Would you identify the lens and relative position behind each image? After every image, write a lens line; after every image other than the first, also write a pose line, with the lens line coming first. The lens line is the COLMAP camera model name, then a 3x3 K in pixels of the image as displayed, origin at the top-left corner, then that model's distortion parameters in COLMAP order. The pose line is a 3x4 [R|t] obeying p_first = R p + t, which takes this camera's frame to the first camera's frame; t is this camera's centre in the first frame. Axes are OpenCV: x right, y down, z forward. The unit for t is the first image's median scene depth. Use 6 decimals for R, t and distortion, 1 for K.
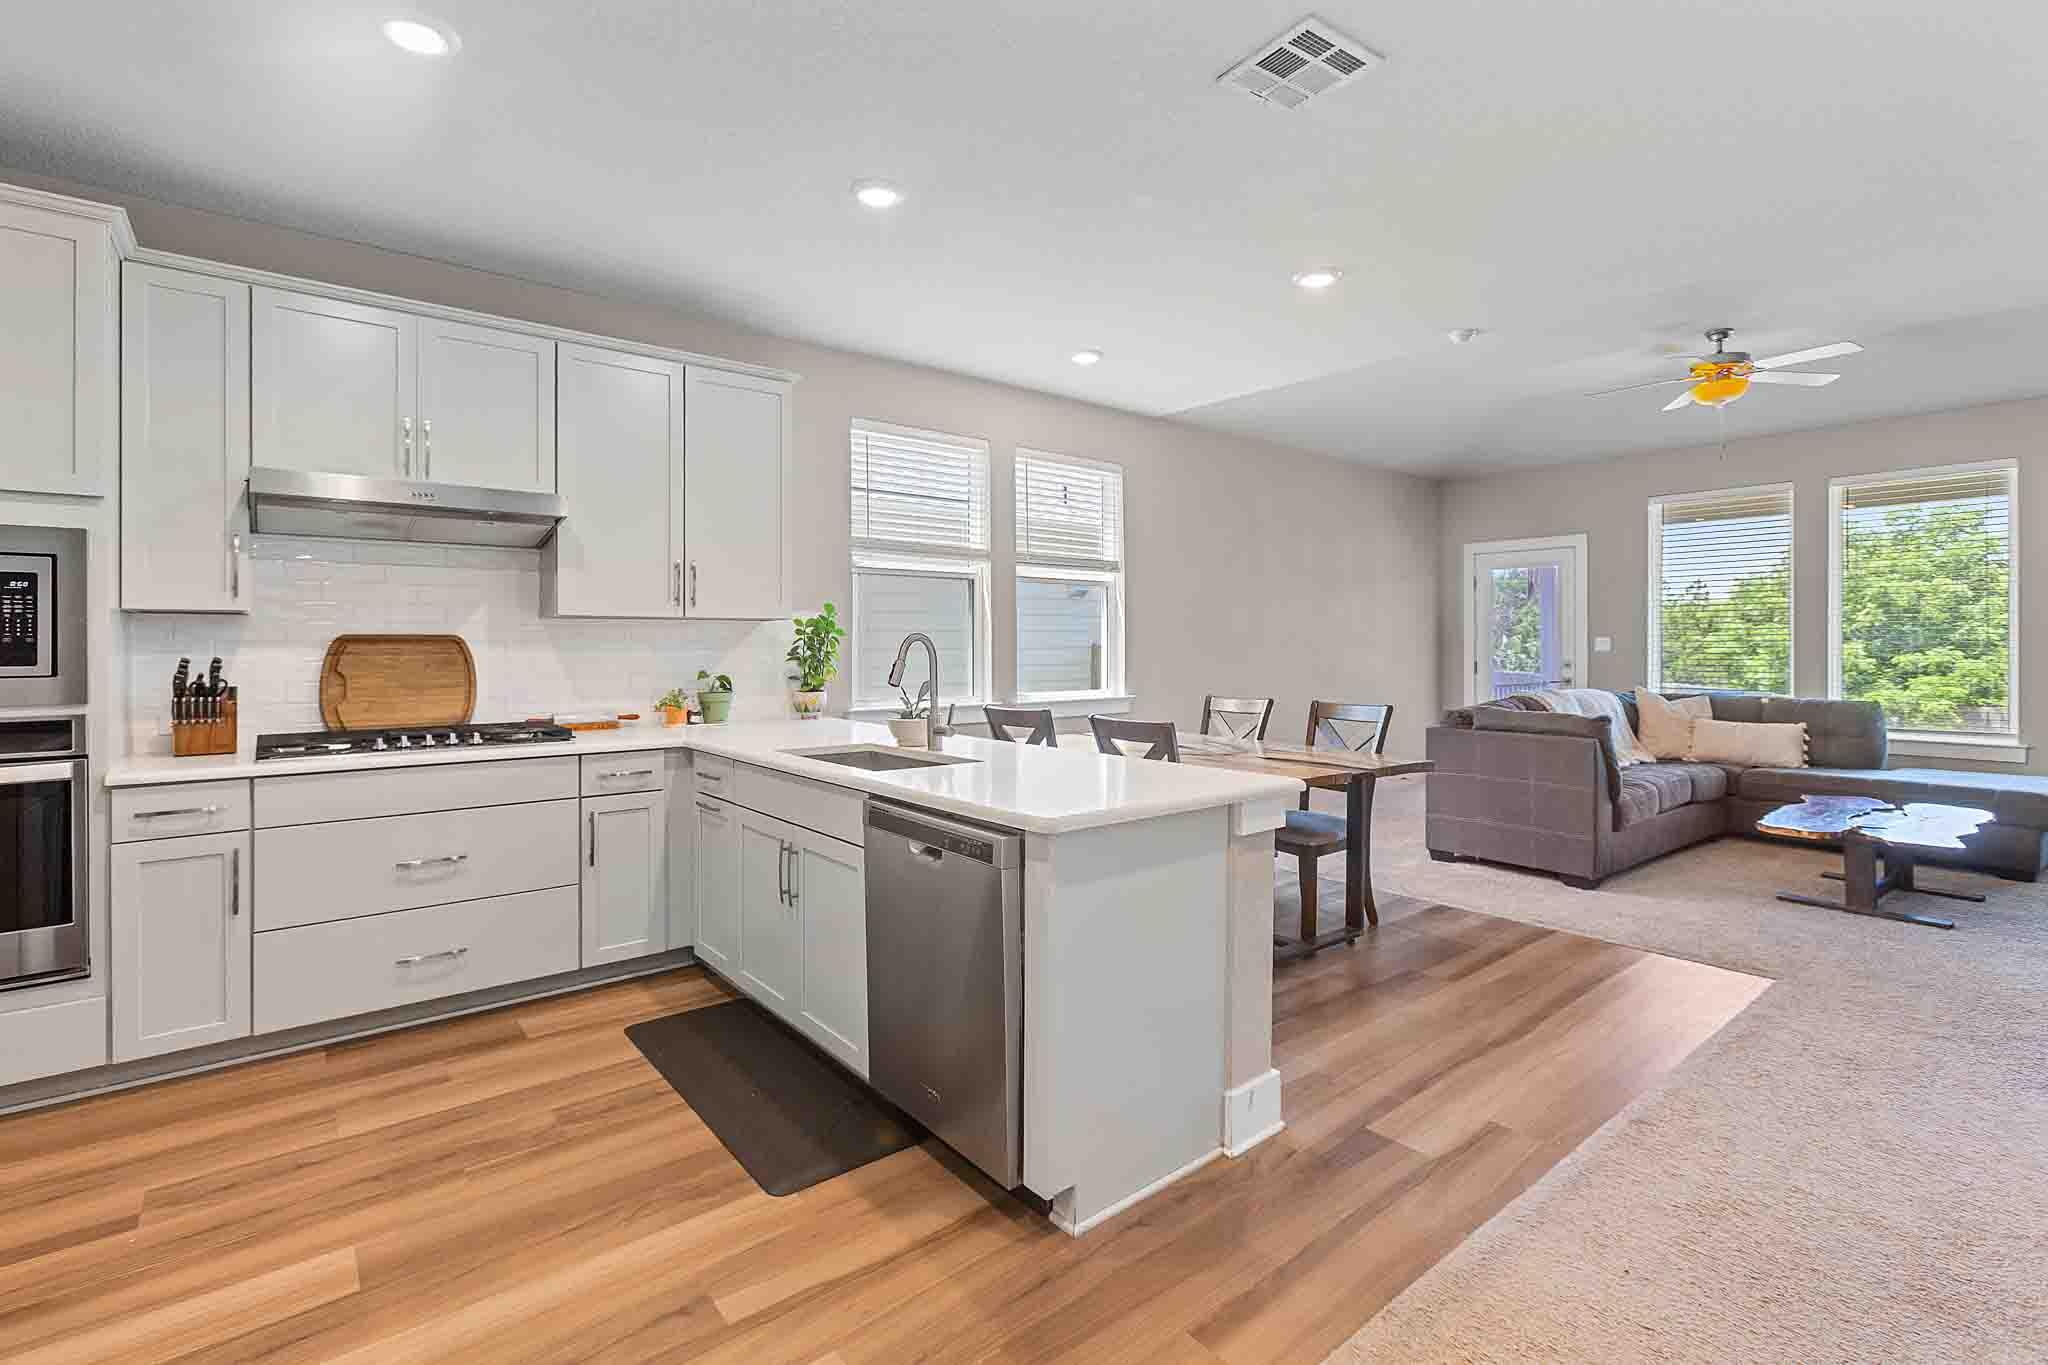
lens RADIAL K [[919.3, 0, 998.9], [0, 919.3, 635.8], [0, 0, 1]] dist [-0.009287, 0.004552]
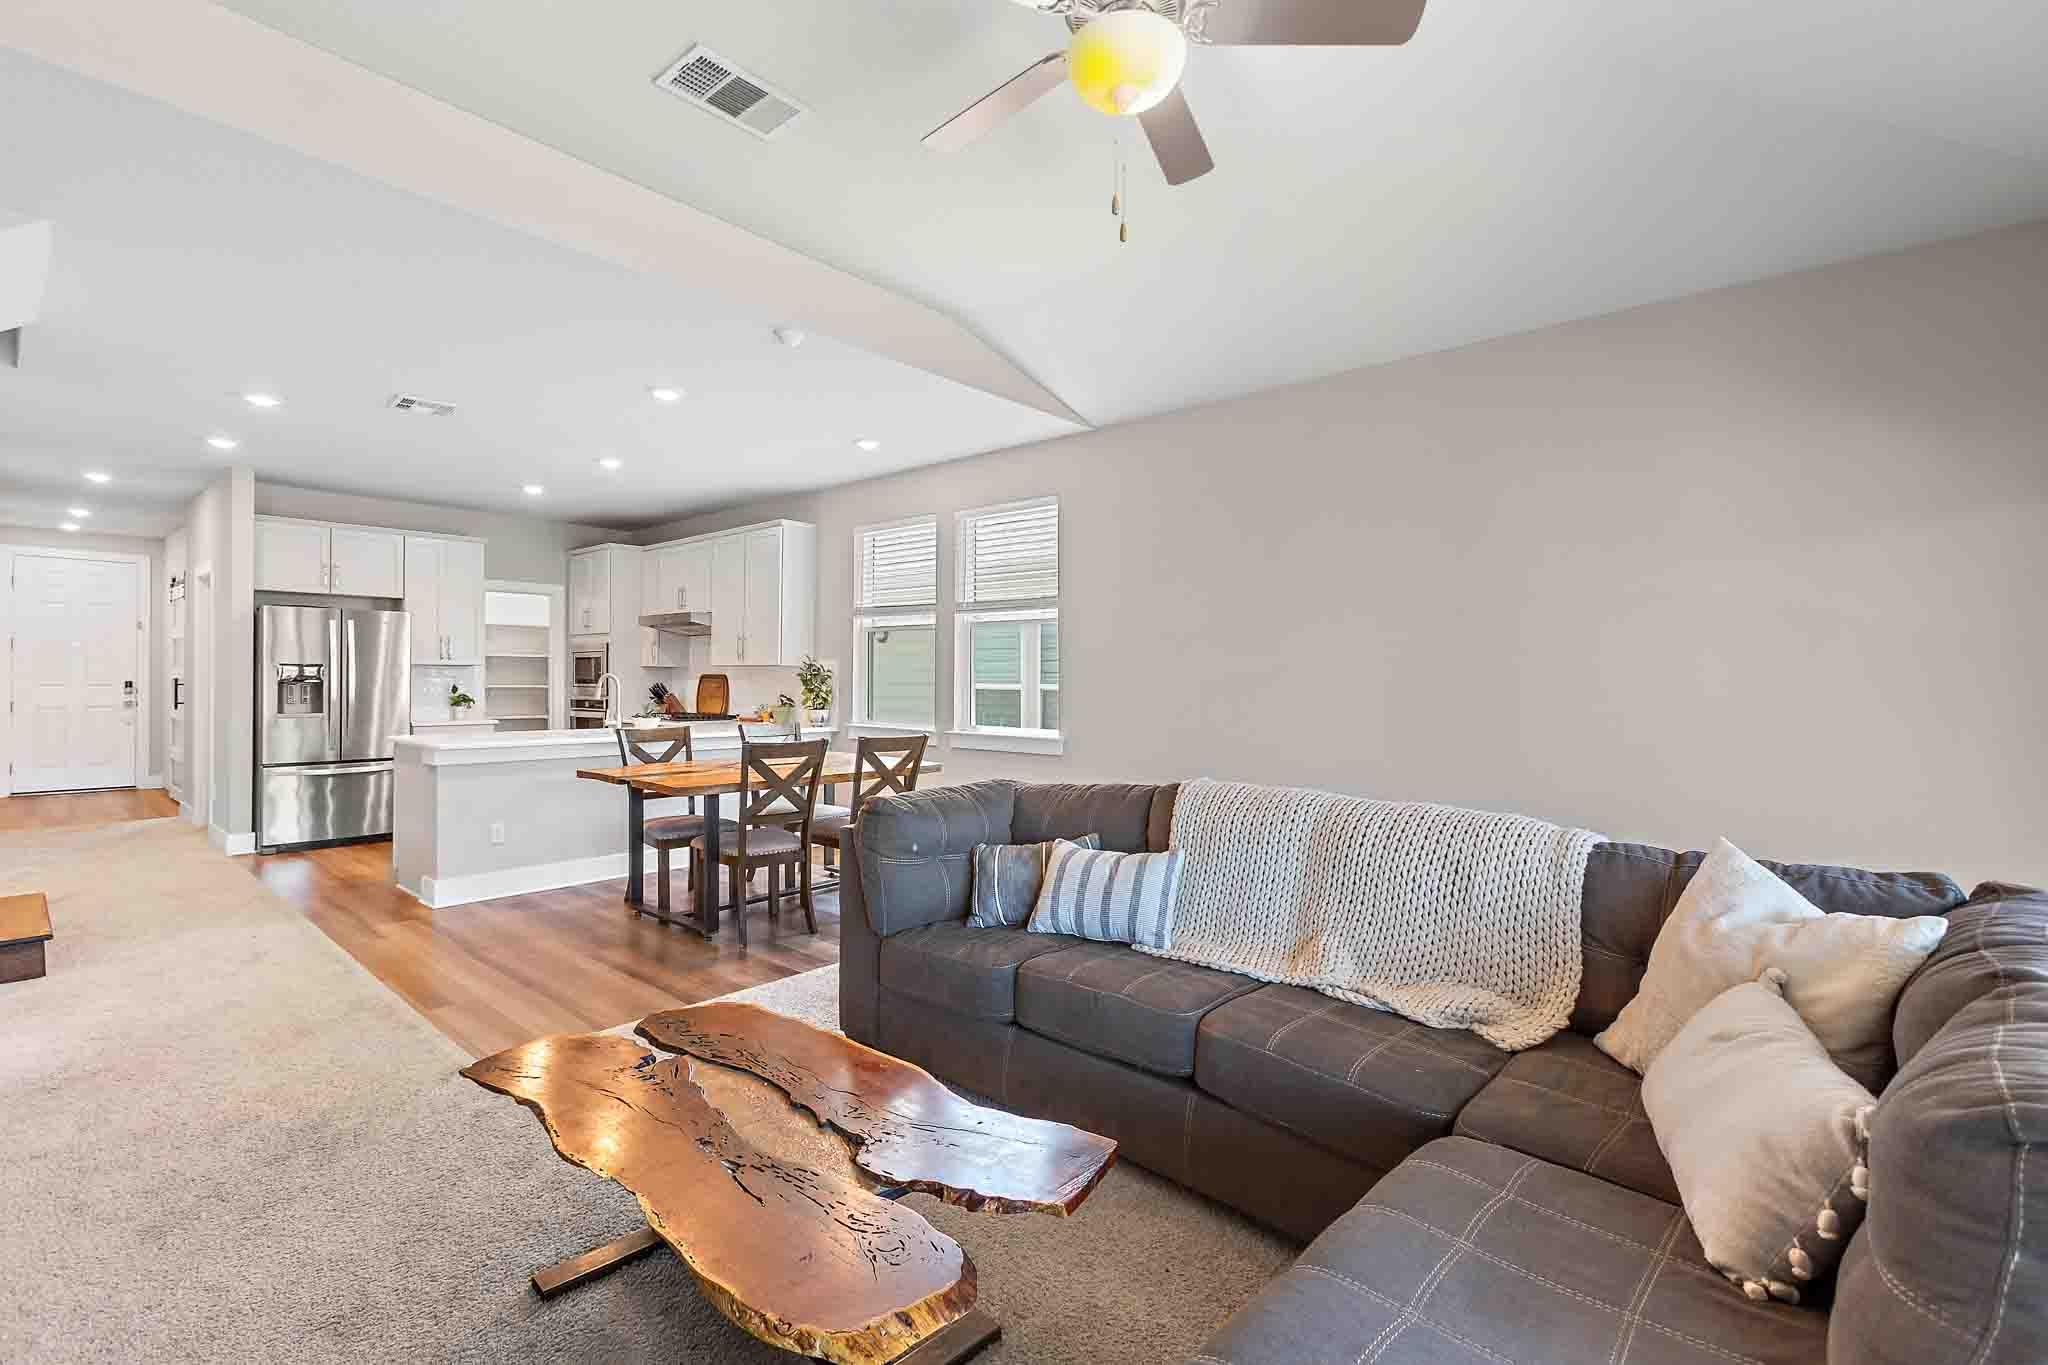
lens RADIAL K [[919.3, 0, 1021.4], [0, 919.3, 679.3], [0, 0, 1]] dist [-0.009287, 0.004552]
pose [[0.176087, 0.004556, -0.984364, 1.773361], [0.001761, 0.999986, 0.004944, 0.000978], [0.984373, -0.002604, 0.176077, 1.330488]]
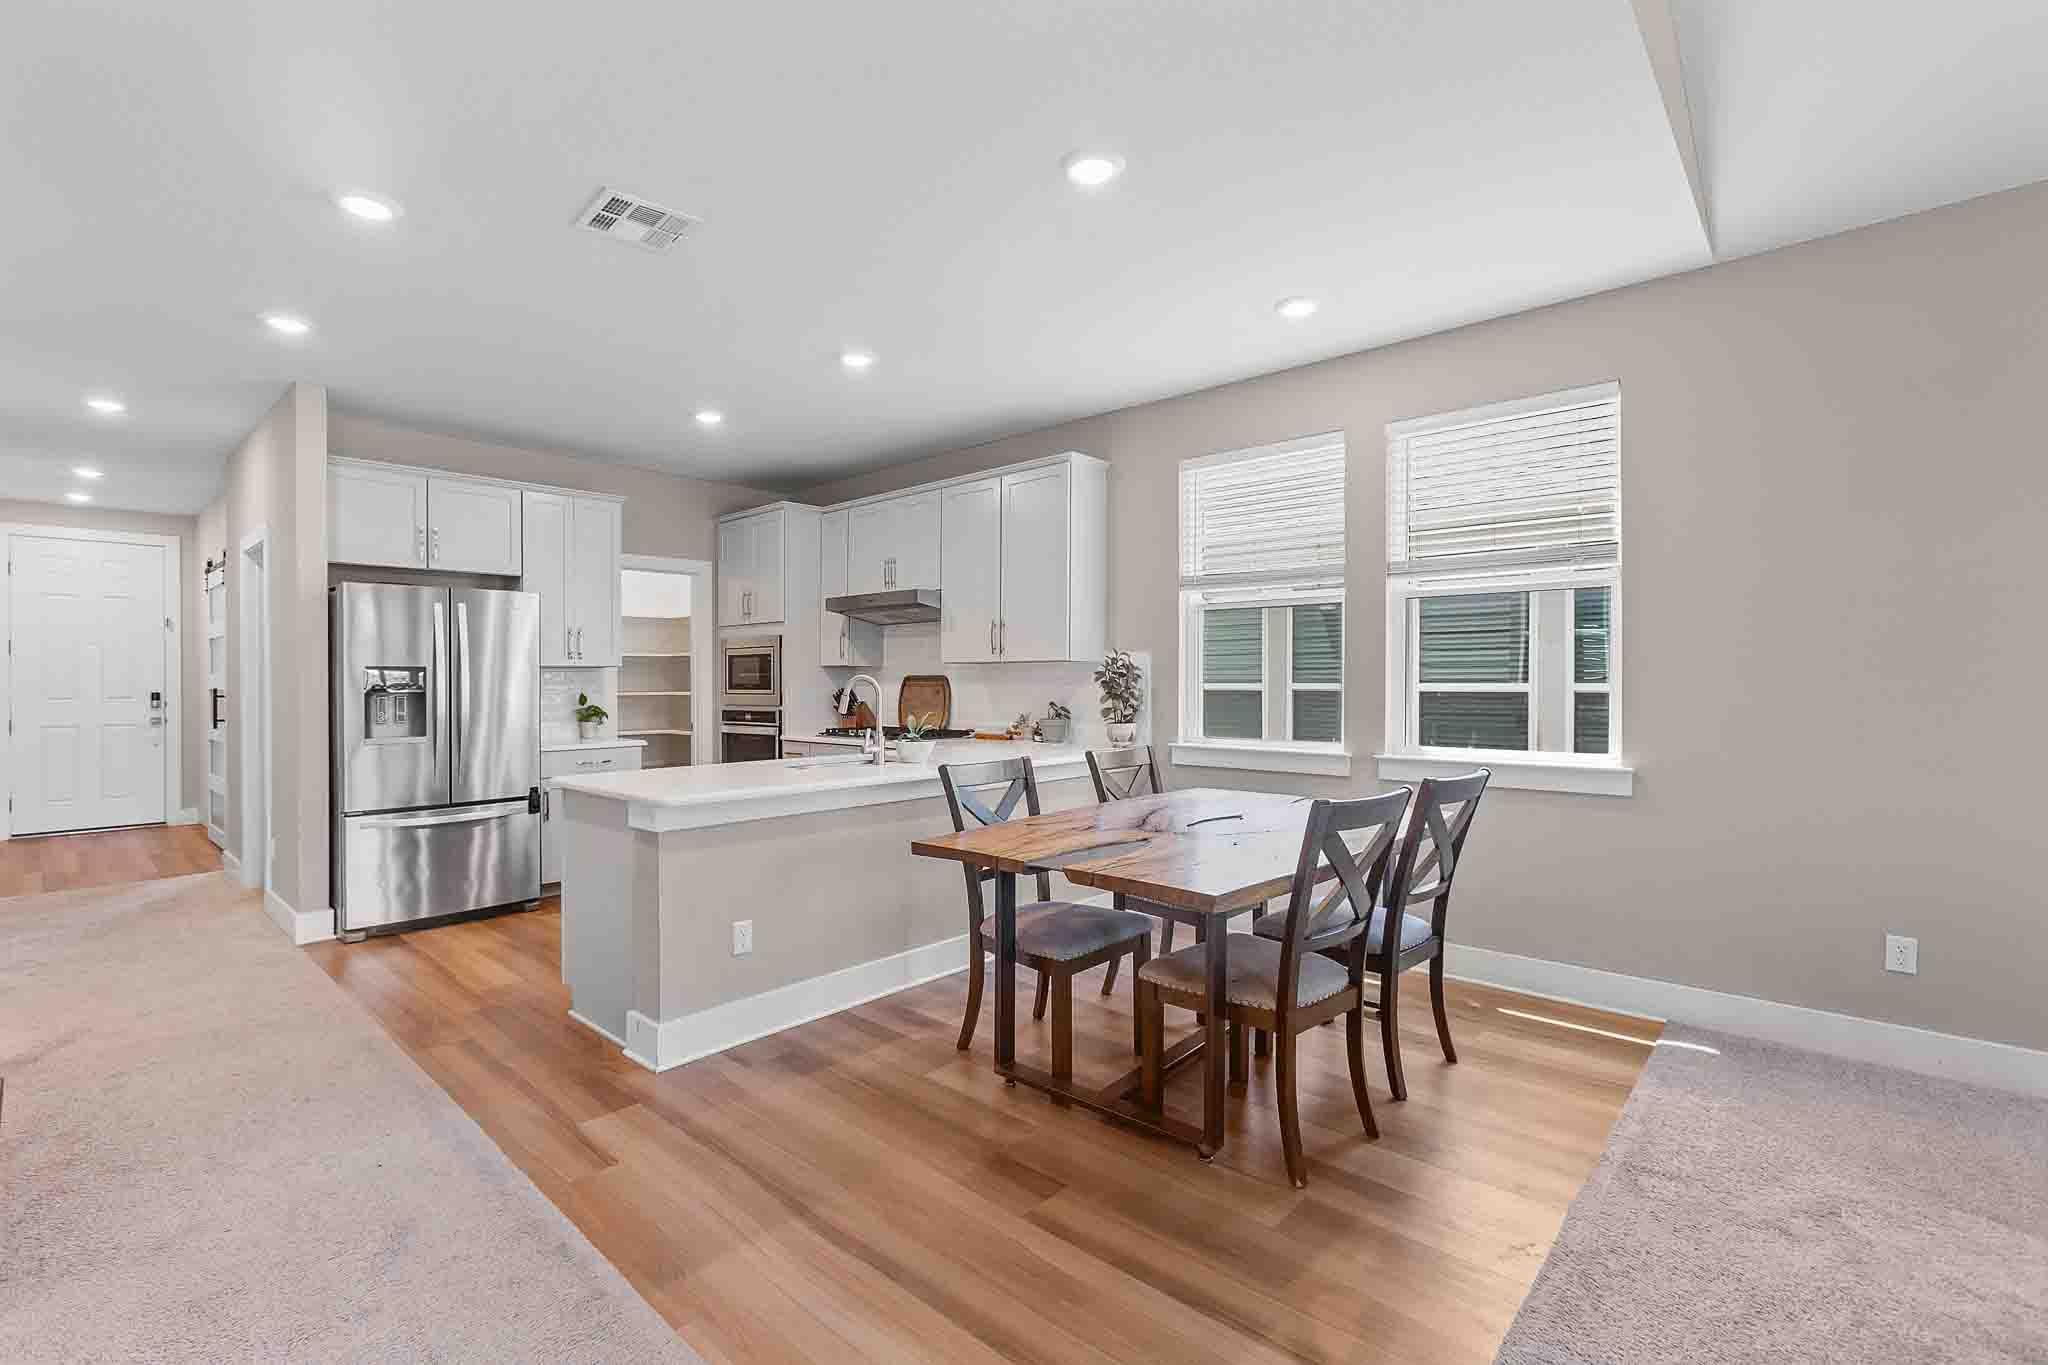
lens RADIAL K [[919.3, 0, 1028.2], [0, 919.3, 680.9], [0, 0, 1]] dist [-0.009287, 0.004552]
pose [[0.161889, 0.004678, -0.986798, 1.102172], [0.013275, 0.999888, 0.006918, -0.000251], [0.986720, -0.014220, 0.161809, 0.886449]]
